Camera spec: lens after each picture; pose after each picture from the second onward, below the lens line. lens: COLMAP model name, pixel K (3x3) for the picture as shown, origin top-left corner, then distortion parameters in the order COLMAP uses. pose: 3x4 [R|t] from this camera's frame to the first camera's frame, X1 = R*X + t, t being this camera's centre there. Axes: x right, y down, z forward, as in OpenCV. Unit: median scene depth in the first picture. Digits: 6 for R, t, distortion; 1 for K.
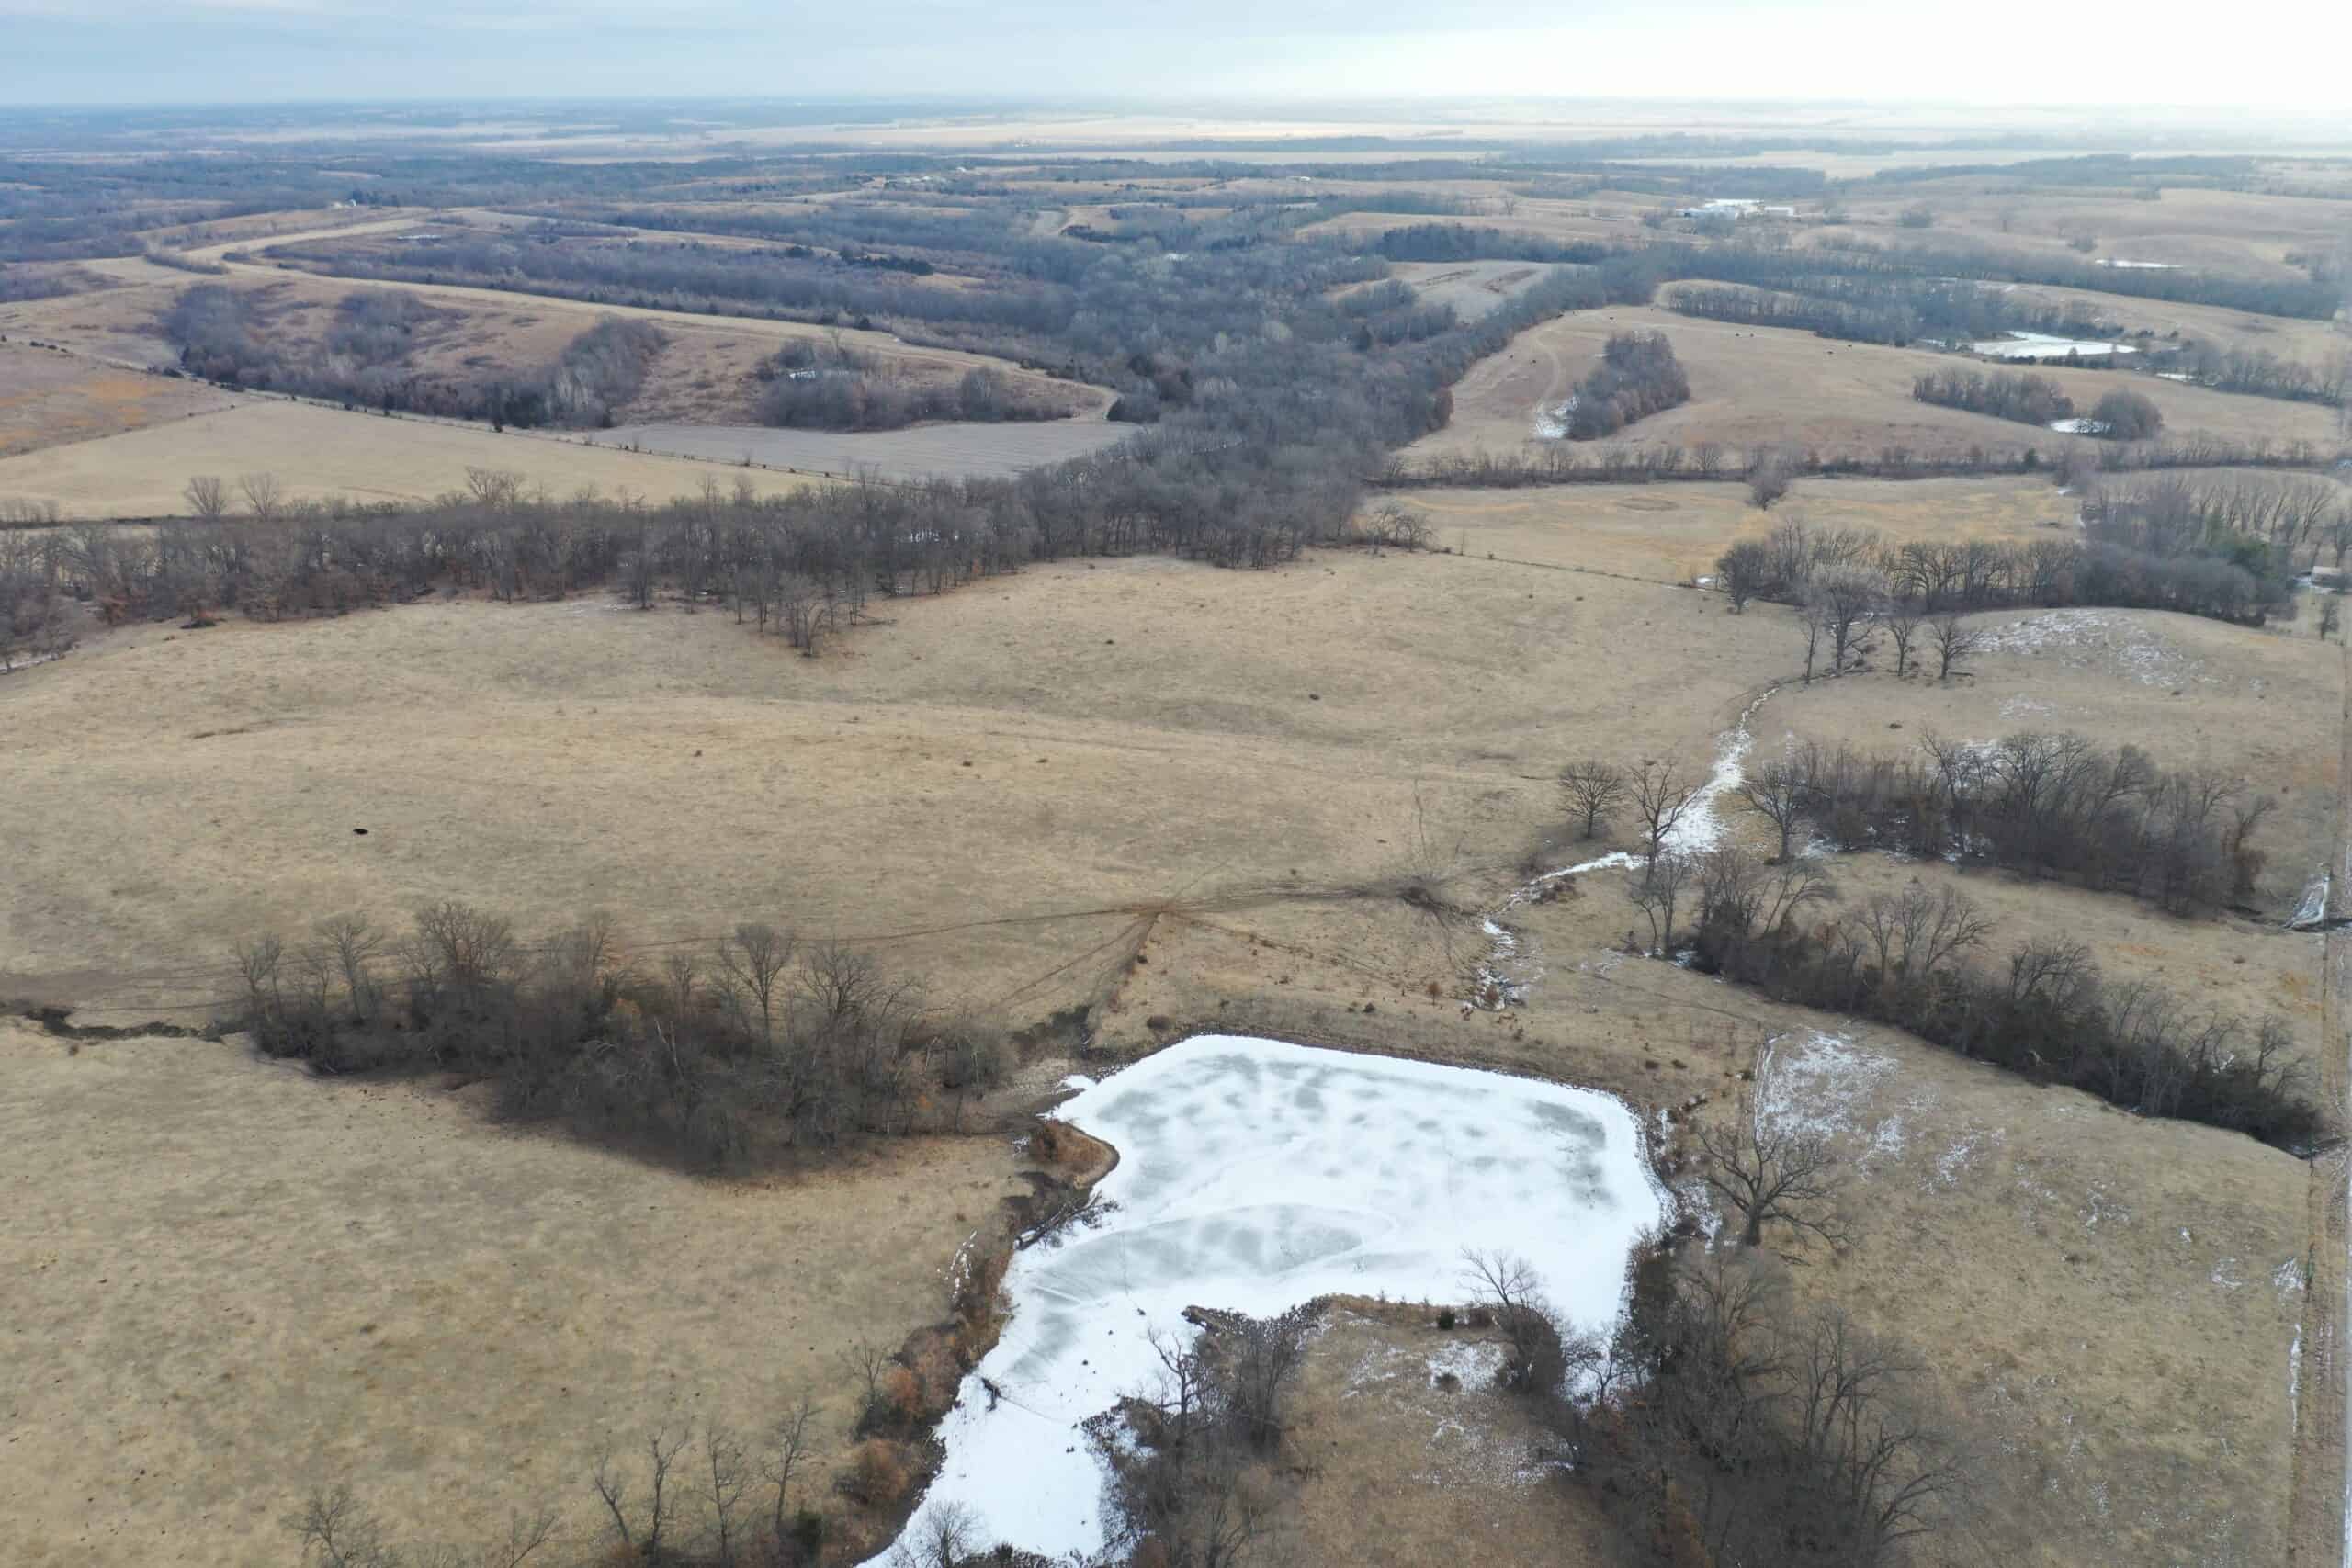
lens RADIAL K [[1848.4, 0, 1137.6], [0, 1848.4, 811.8], [0, 0, 1]] dist [-0.007237, -0.008488]
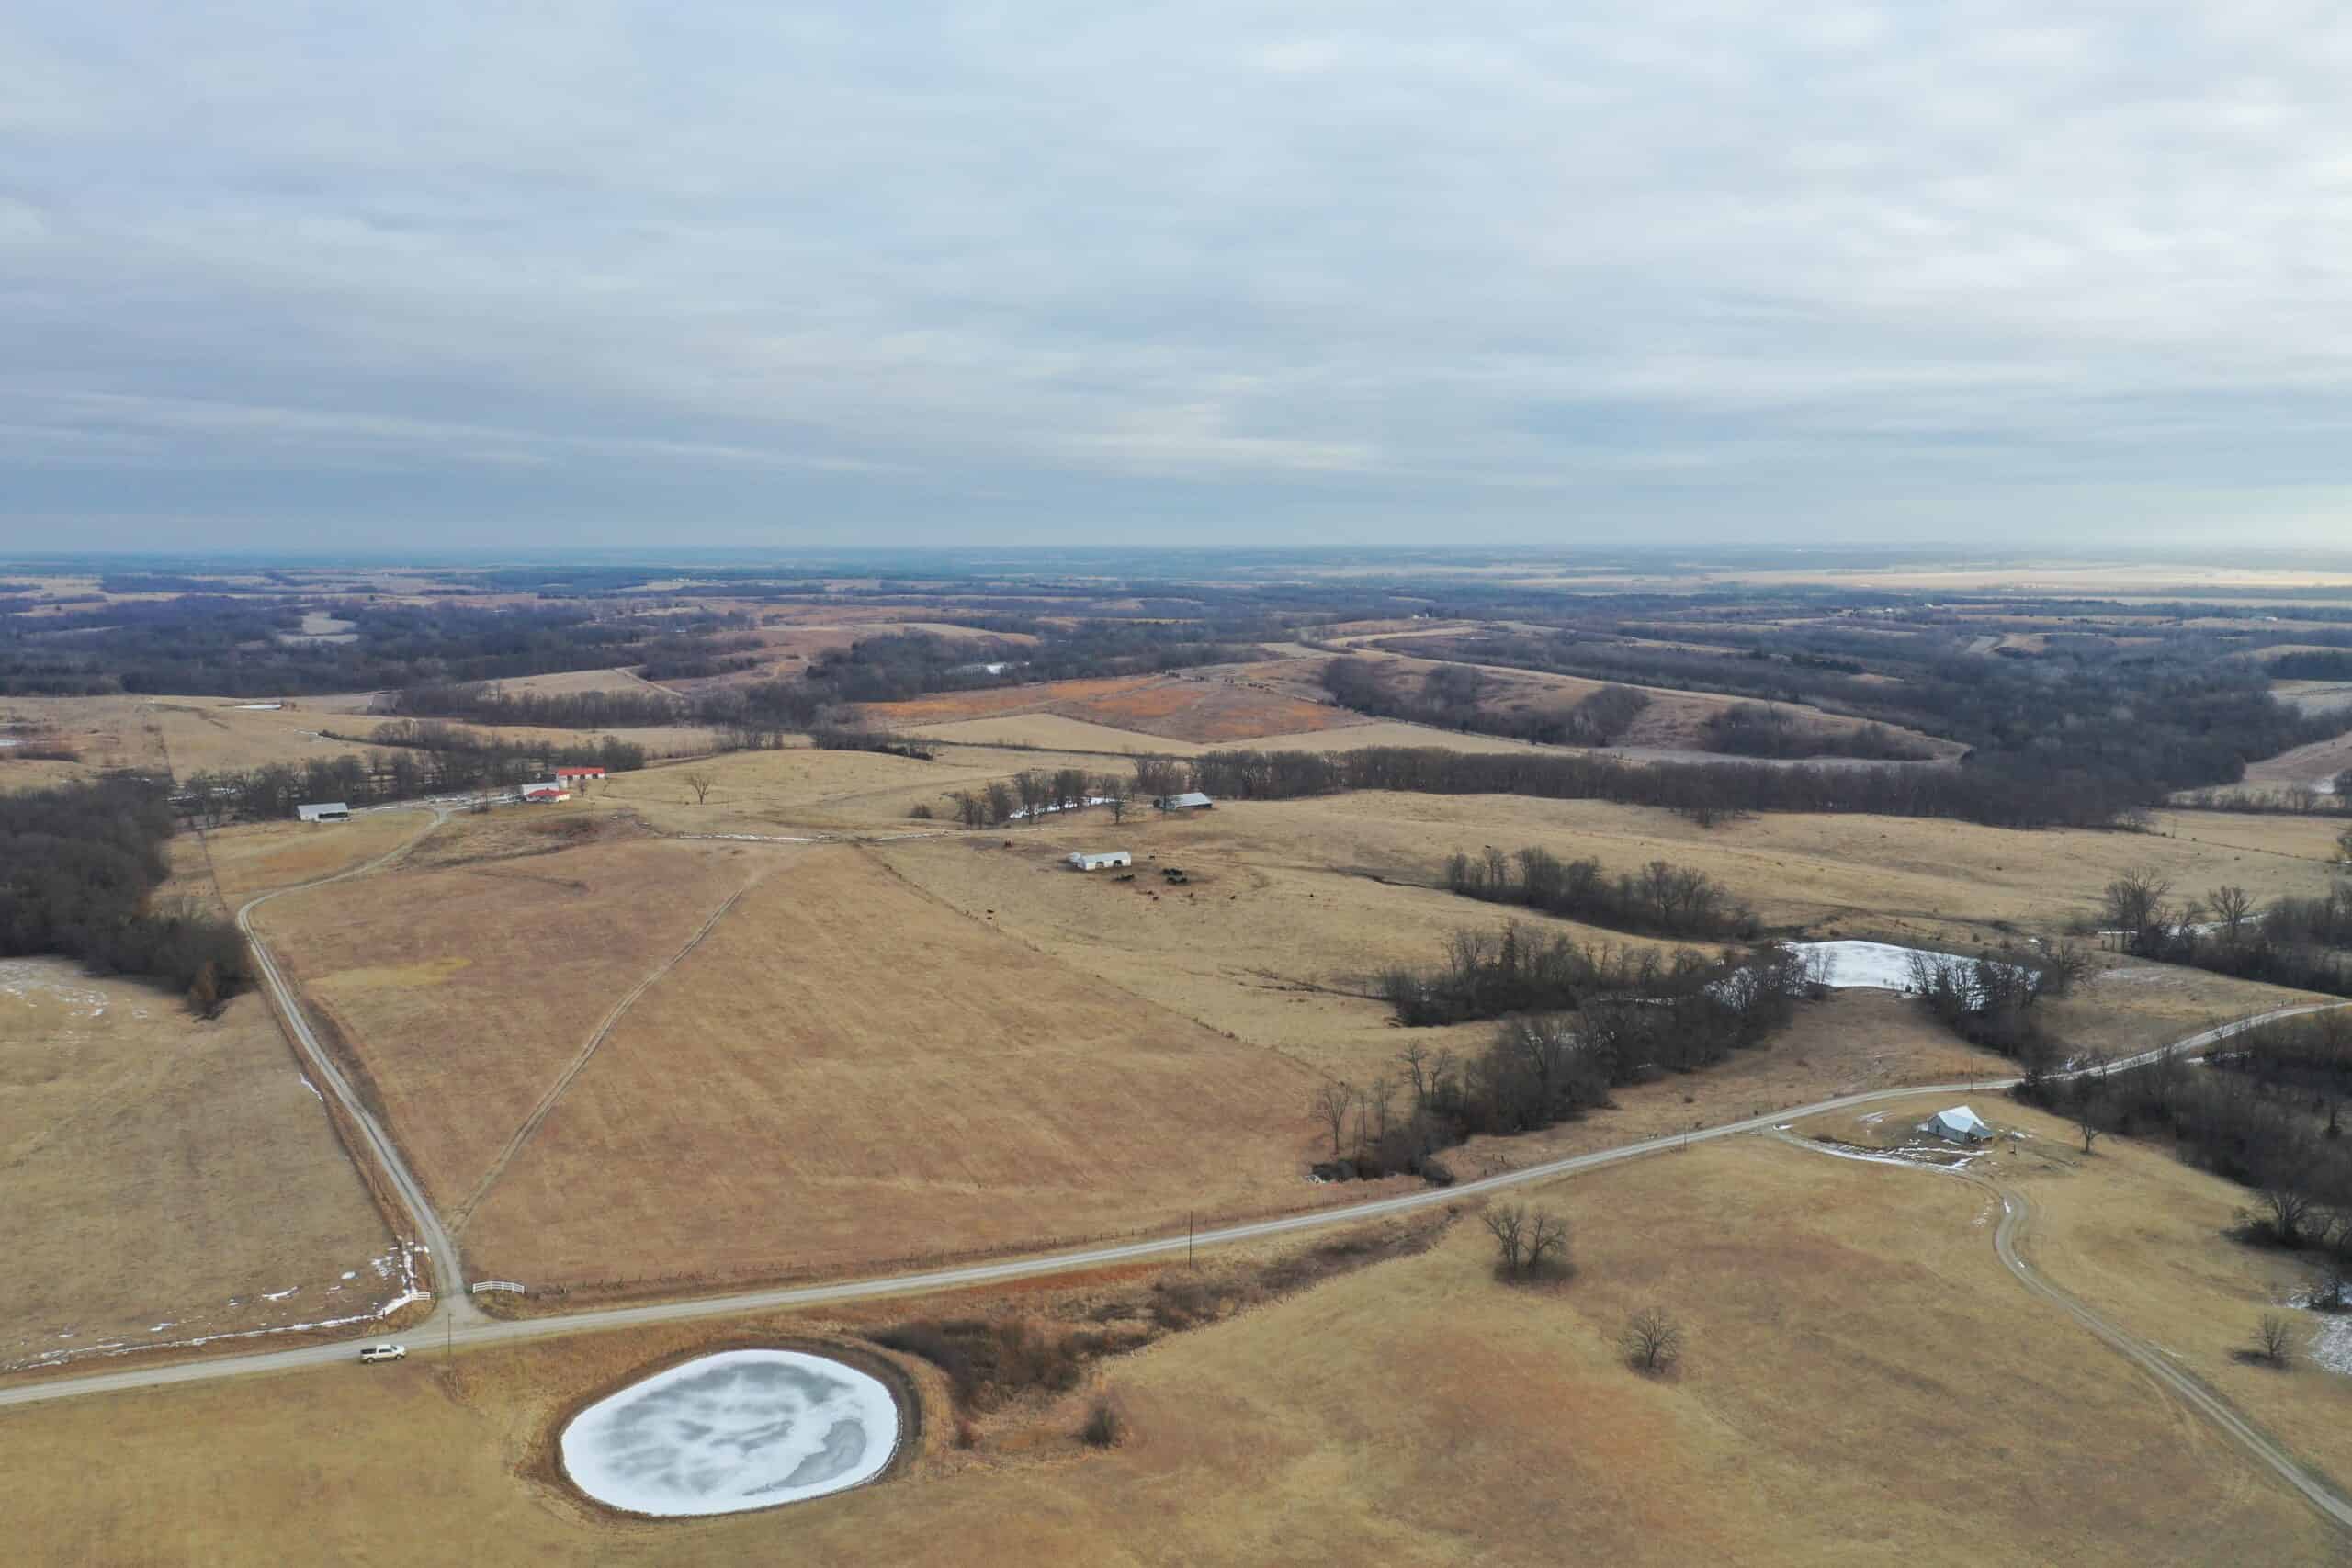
lens RADIAL K [[1848.4, 0, 1176.0], [0, 1848.4, 787.7], [0, 0, 1]] dist [-0.007237, -0.008488]
pose [[0.879851, 0.066031, -0.470640, 0.085188], [-0.175314, 0.965554, -0.192279, 0.125475], [0.441732, 0.251687, 0.861119, -0.320140]]
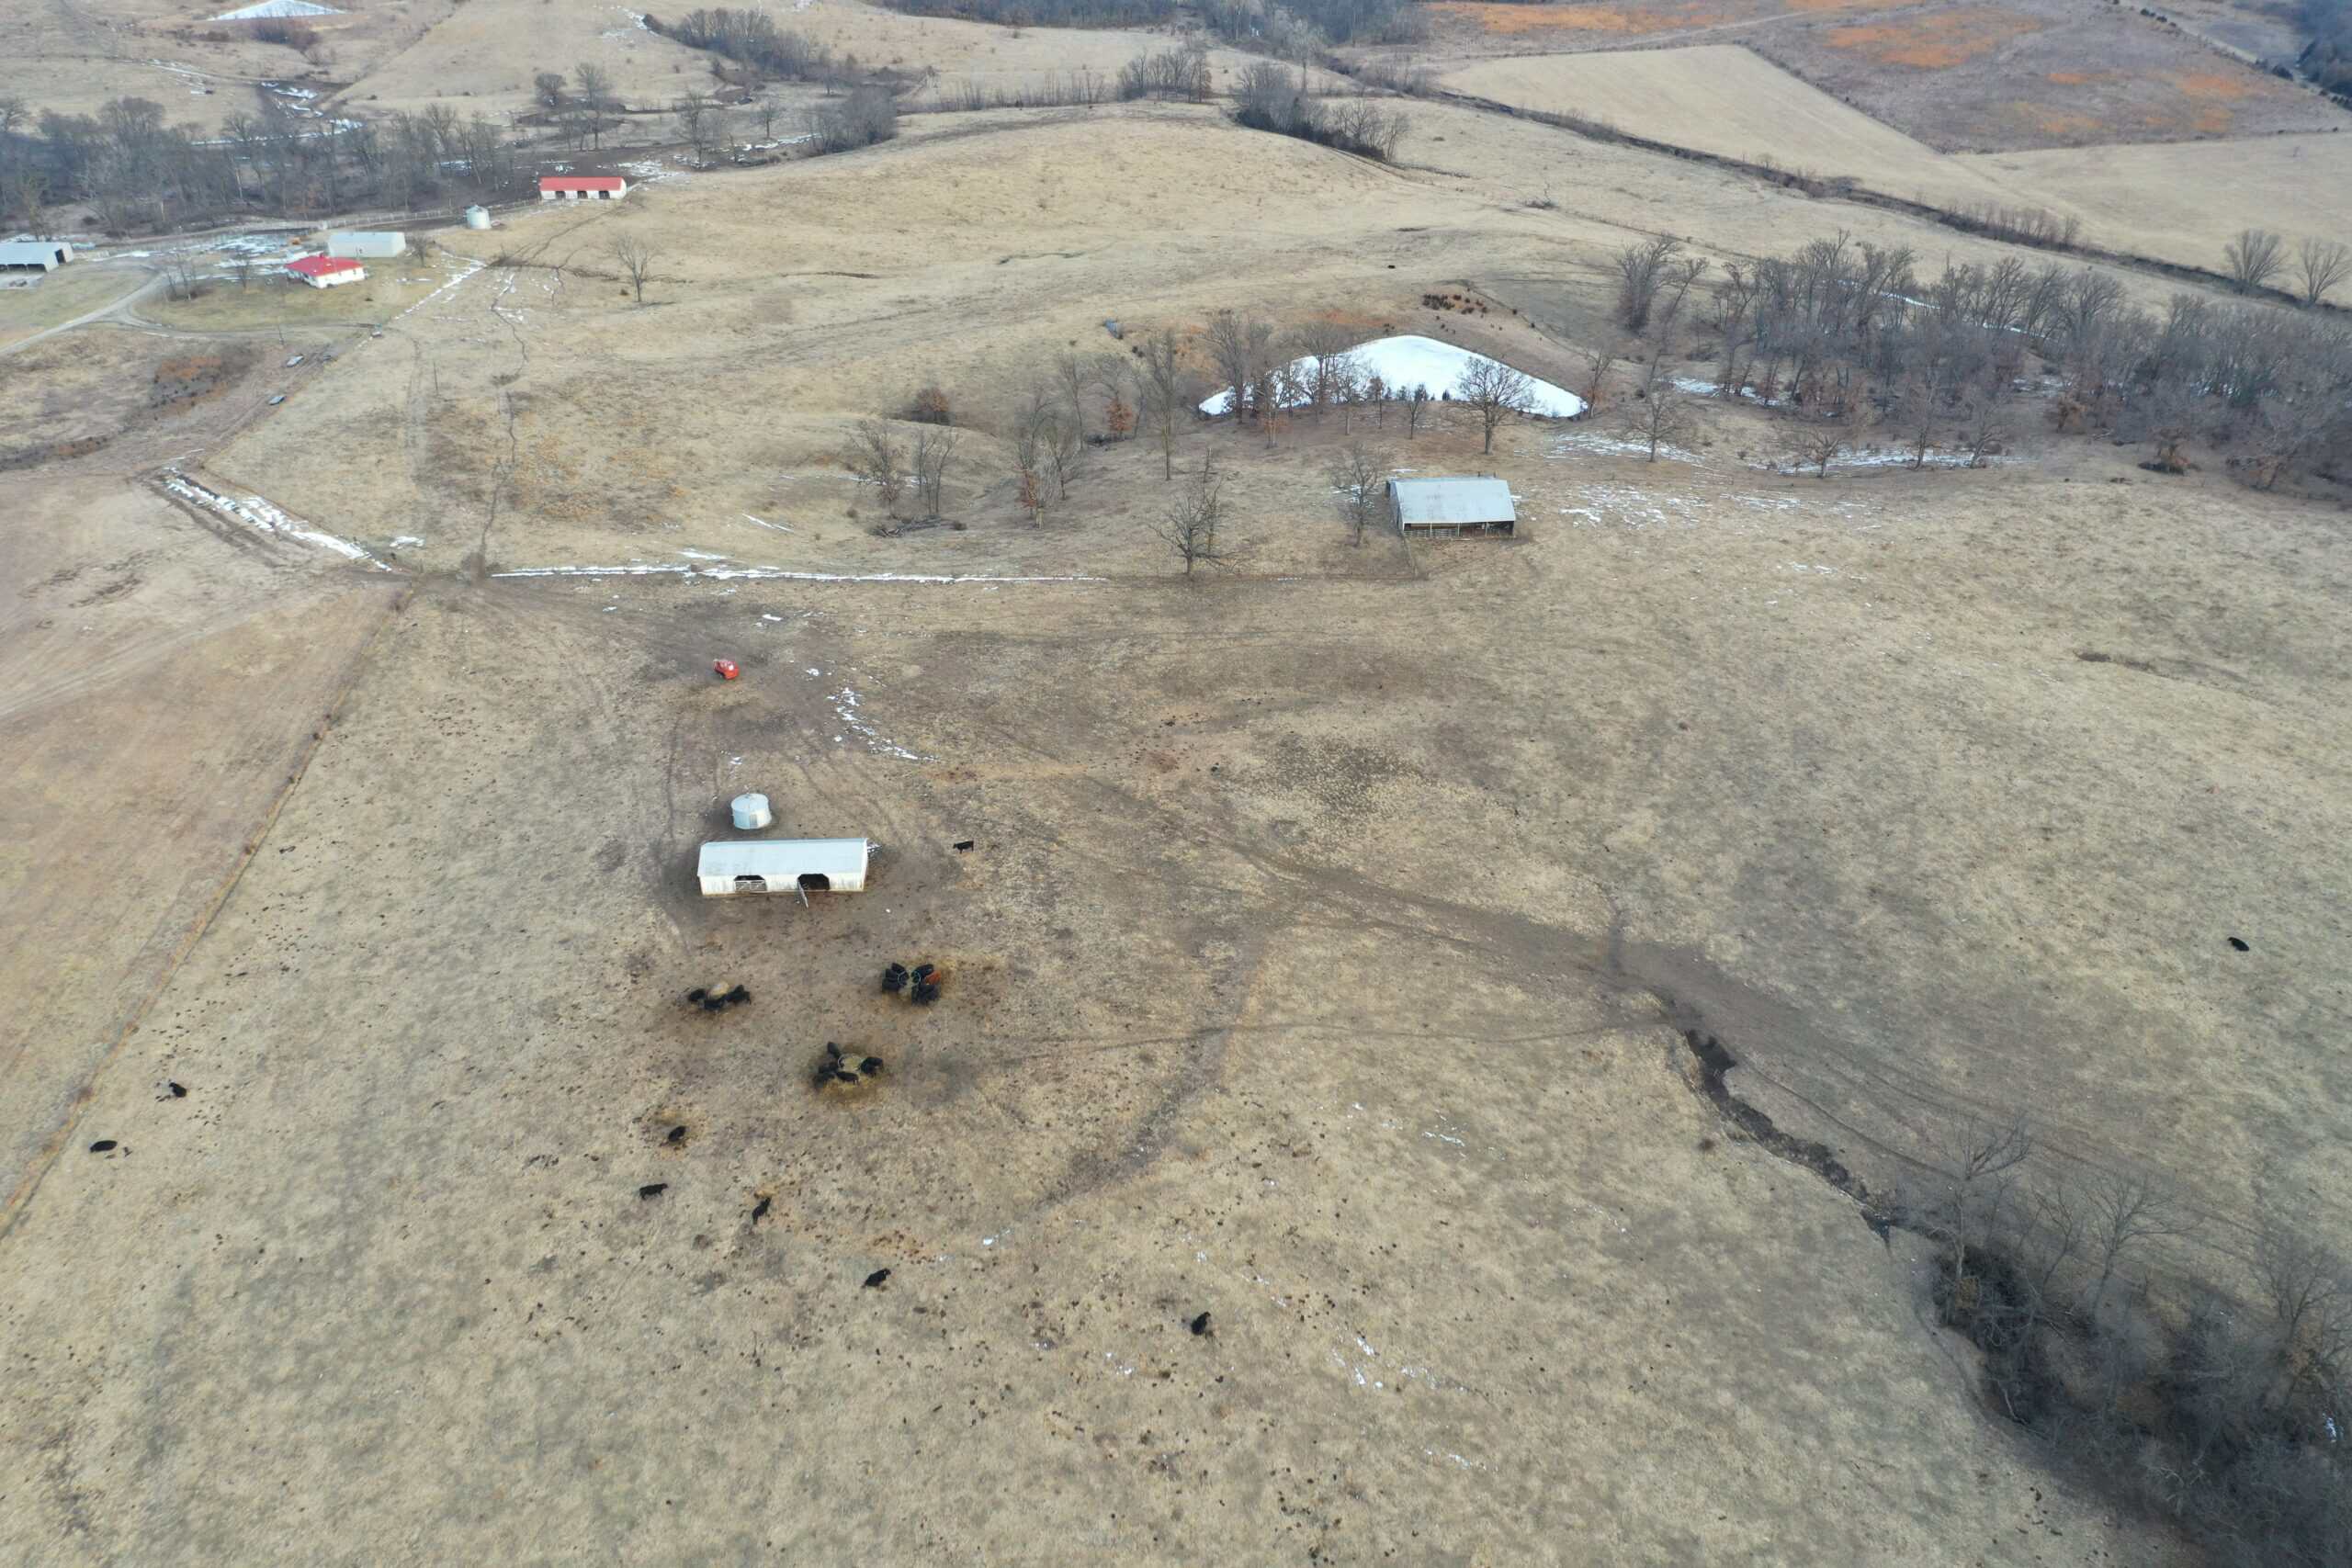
lens RADIAL K [[1848.4, 0, 1177.8], [0, 1848.4, 784.1], [0, 0, 1]] dist [-0.007237, -0.008488]
pose [[0.551887, 0.424245, -0.717940, -0.052678], [-0.305977, 0.903894, 0.298921, -0.034010], [0.775757, 0.054703, 0.628656, 0.085407]]
